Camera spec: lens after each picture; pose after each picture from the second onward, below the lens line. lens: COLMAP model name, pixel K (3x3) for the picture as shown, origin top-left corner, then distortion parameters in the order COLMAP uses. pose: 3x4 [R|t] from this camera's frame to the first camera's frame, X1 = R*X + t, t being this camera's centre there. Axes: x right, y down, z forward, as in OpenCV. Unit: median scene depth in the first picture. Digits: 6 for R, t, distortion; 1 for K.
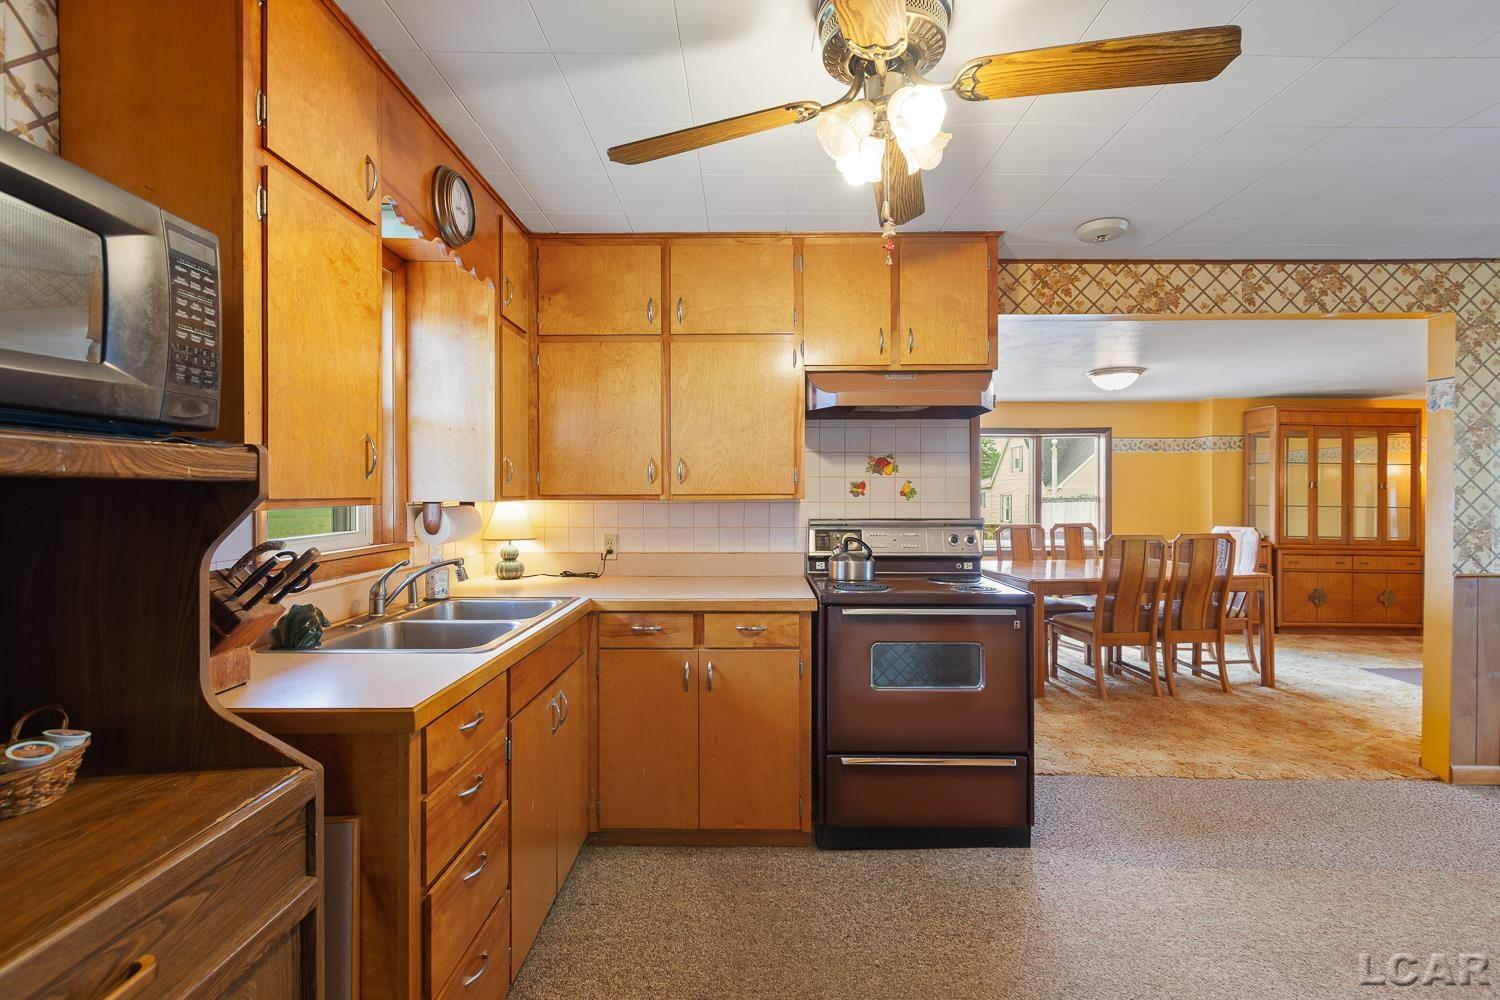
lens RADIAL K [[676.2, 0, 757.1], [0, 676.2, 495.7], [0, 0, 1]] dist [0.002773, -0.000054]
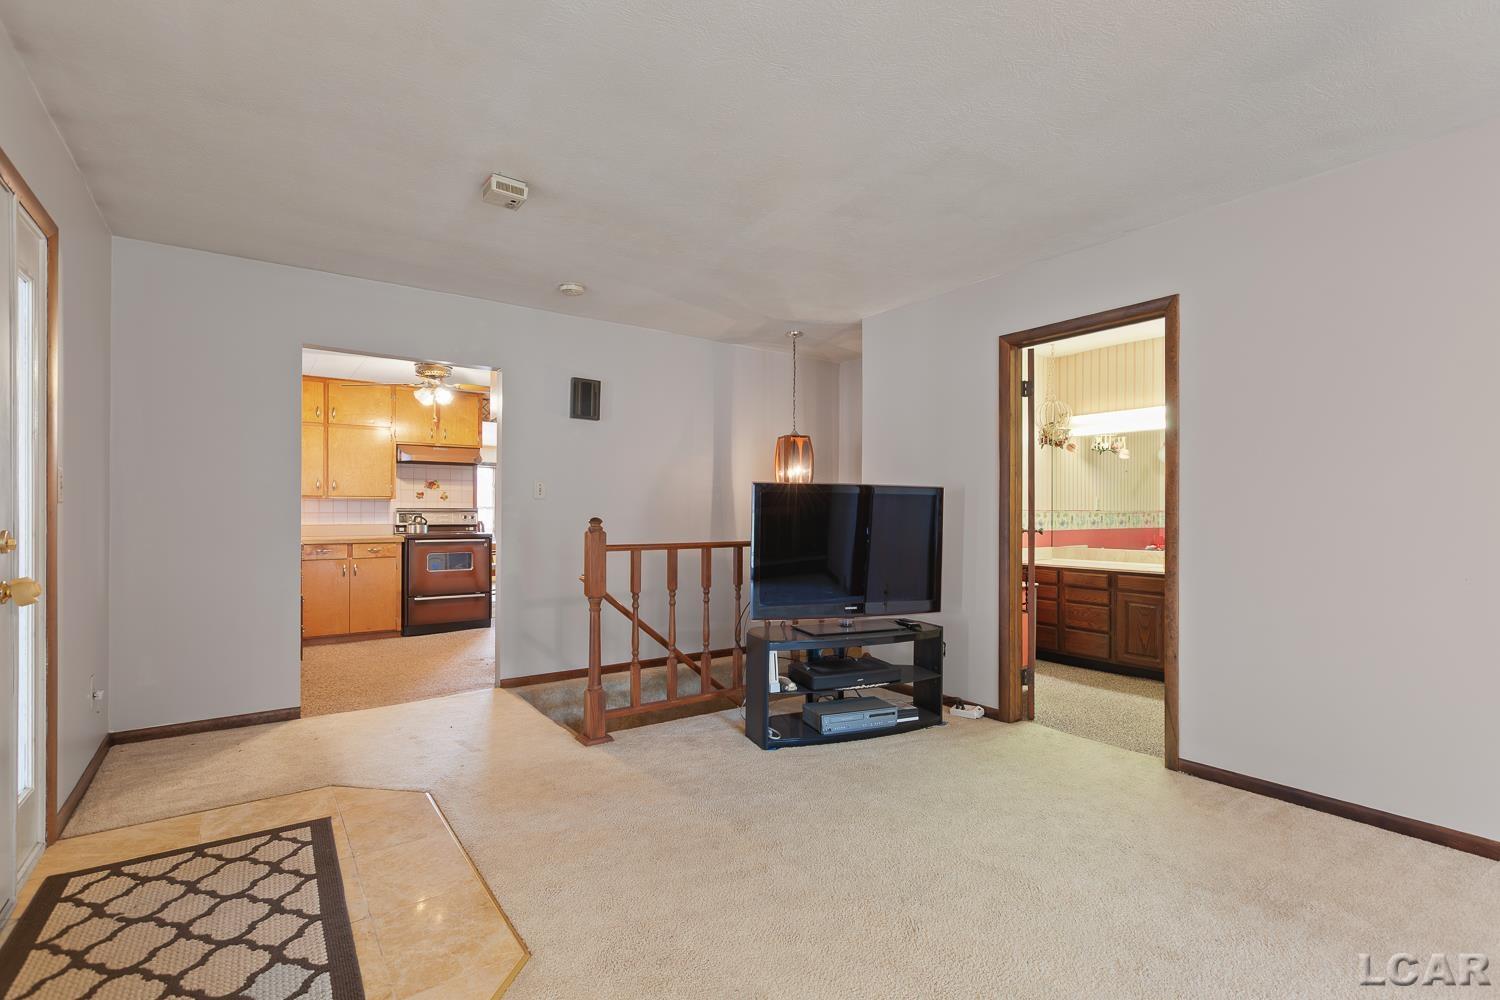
lens RADIAL K [[676.2, 0, 749.4], [0, 676.2, 509.6], [0, 0, 1]] dist [0.002773, -0.000054]
pose [[0.809459, 0.006259, 0.587142, -0.310071], [-0.001291, 0.999960, -0.008880, 0.061311], [-0.587174, 0.006430, 0.809435, -1.591887]]
